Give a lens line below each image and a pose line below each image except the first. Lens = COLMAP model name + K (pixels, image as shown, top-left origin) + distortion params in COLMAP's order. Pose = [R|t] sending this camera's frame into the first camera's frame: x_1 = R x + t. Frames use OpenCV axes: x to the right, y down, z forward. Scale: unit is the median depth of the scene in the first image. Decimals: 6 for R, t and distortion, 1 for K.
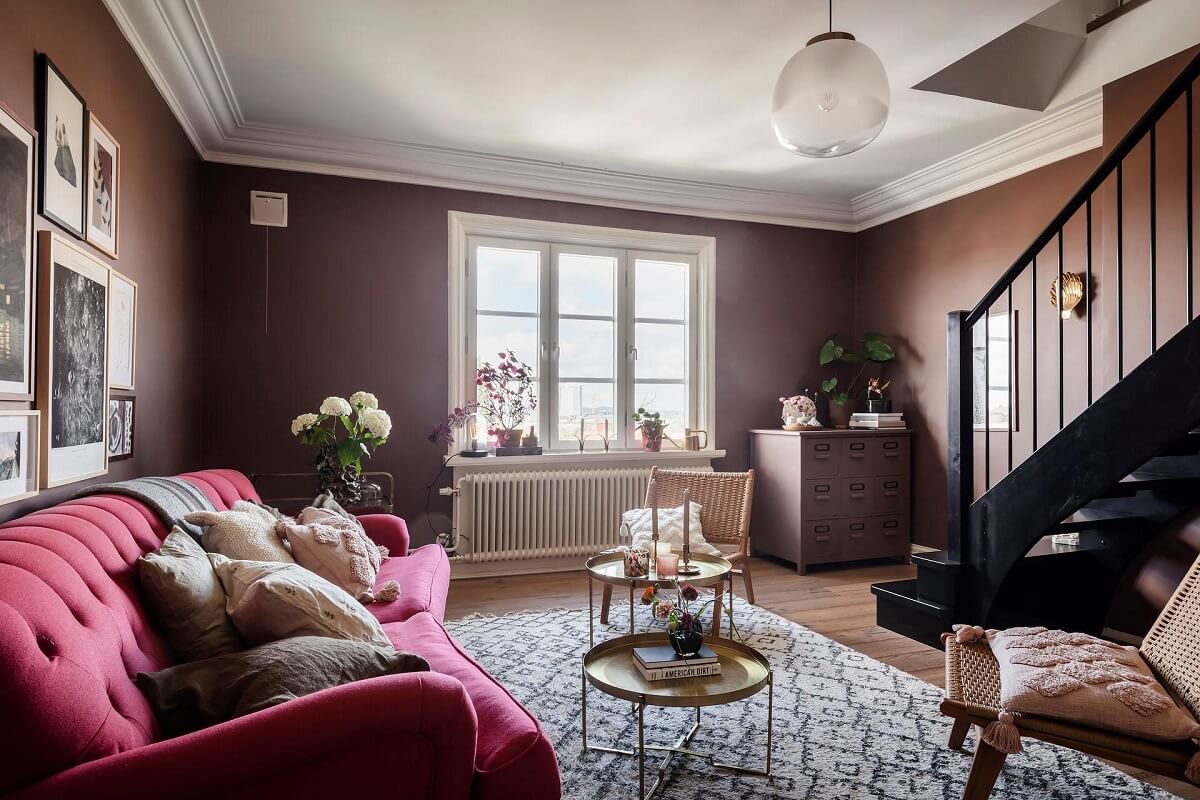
lens RADIAL K [[707.3, 0, 612.9], [0, 707.3, 412.4], [0, 0, 1]] dist [-0.000321, 0.001052]
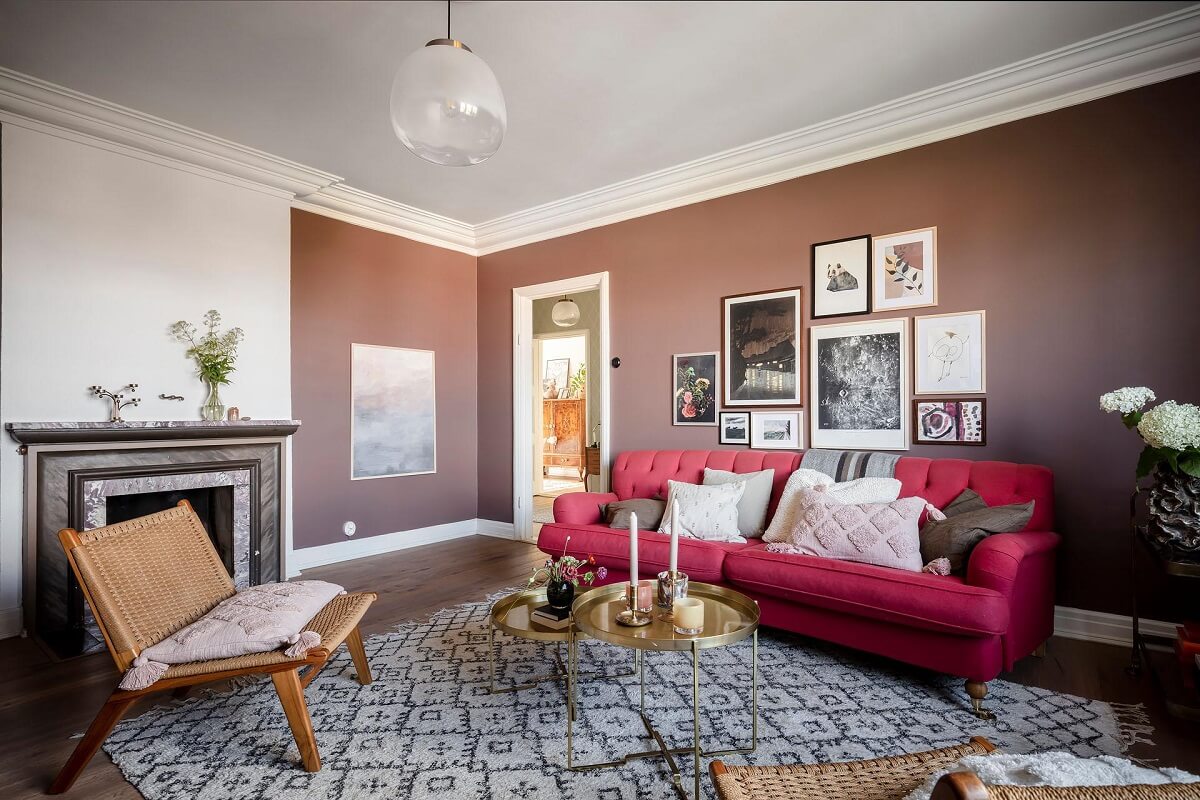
lens RADIAL K [[594.7, 0, 626.8], [0, 594.7, 407.1], [0, 0, 1]] dist [-0.013947, 0.000010]
pose [[-0.827796, -0.000047, -0.561029, 0.276957], [0.008047, 0.999896, -0.011957, 0.000820], [0.560972, -0.014413, -0.827710, 0.906150]]
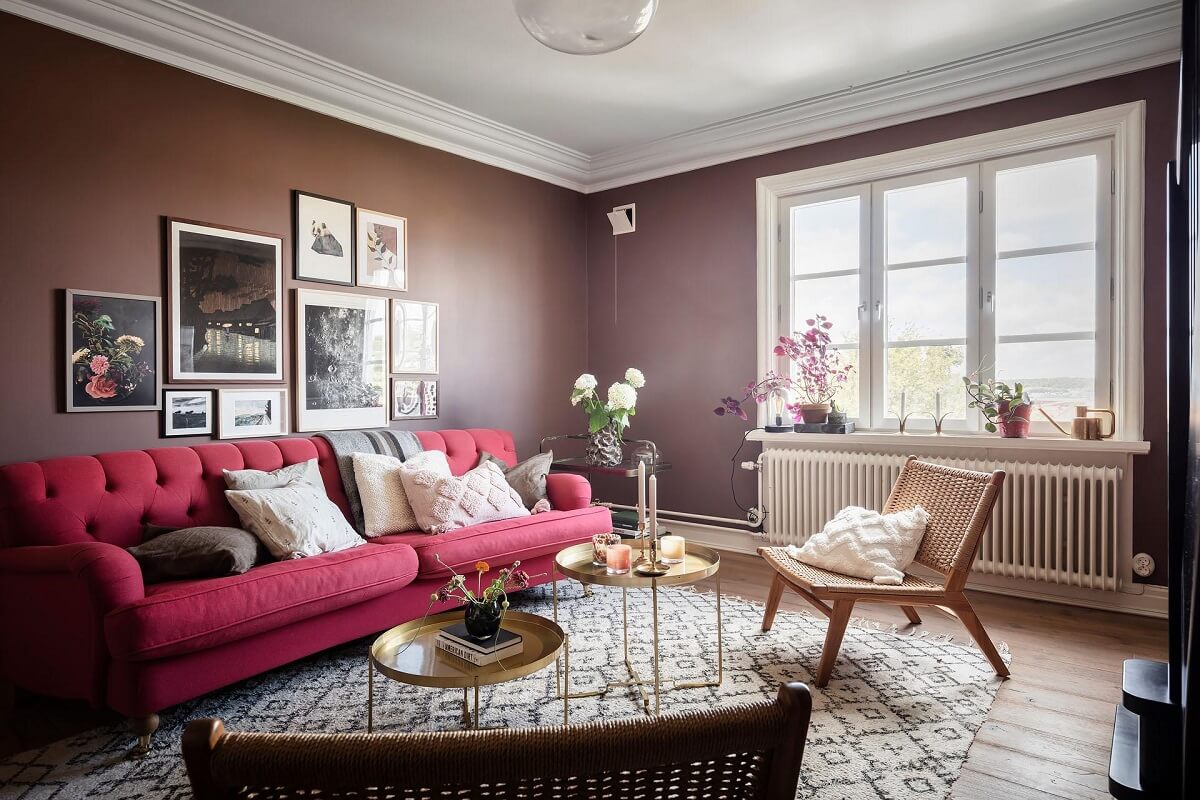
lens RADIAL K [[696.4, 0, 600.0], [0, 696.4, 400.0], [0, 0, 1]] dist [0.001701, 0.000380]
pose [[0.529570, 0.008272, -0.848226, 0.461992], [0.009508, 0.999832, 0.015686, 0.002457], [0.848213, -0.016372, 0.529402, 0.297932]]
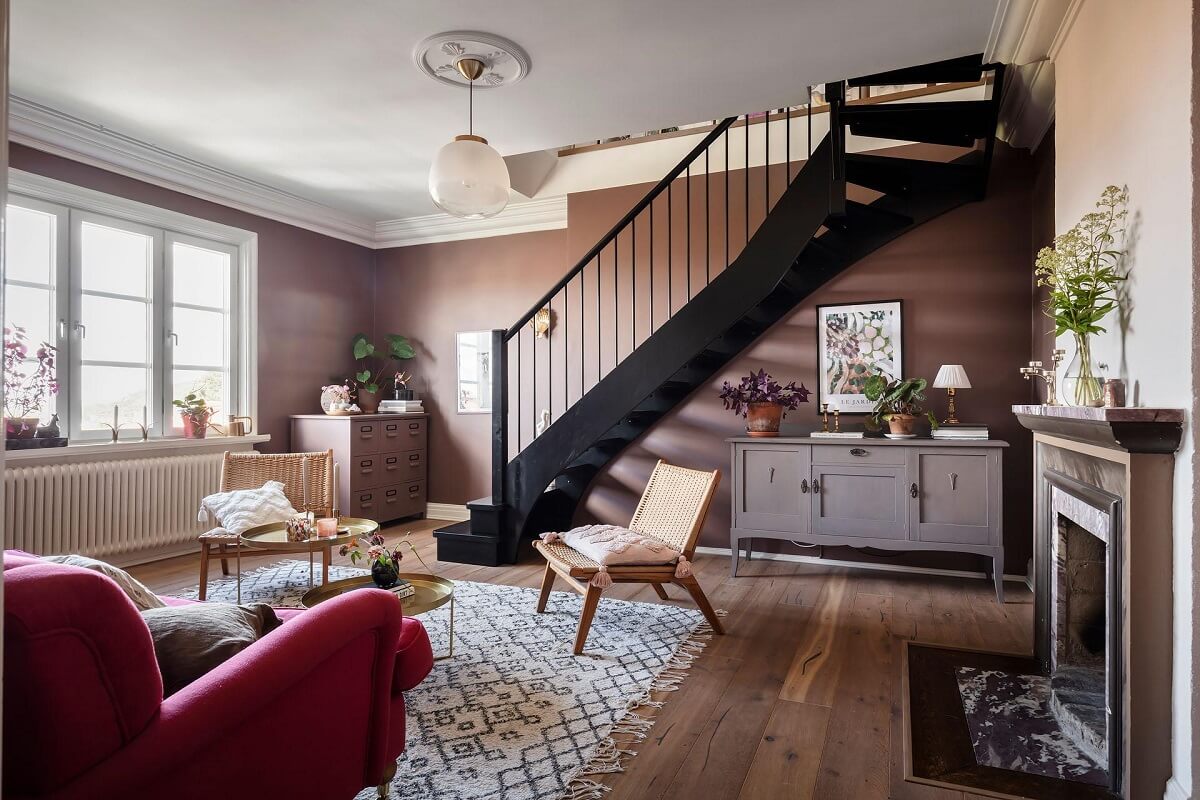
lens RADIAL K [[656.2, 0, 600.0], [0, 656.2, 400.0], [0, 0, 1]] dist [0.002200, 0.000426]
pose [[0.696018, 0.002845, 0.718018, -0.227099], [-0.002005, 0.999996, -0.002019, 0.001845], [-0.718021, -0.000034, 0.696021, -0.054195]]
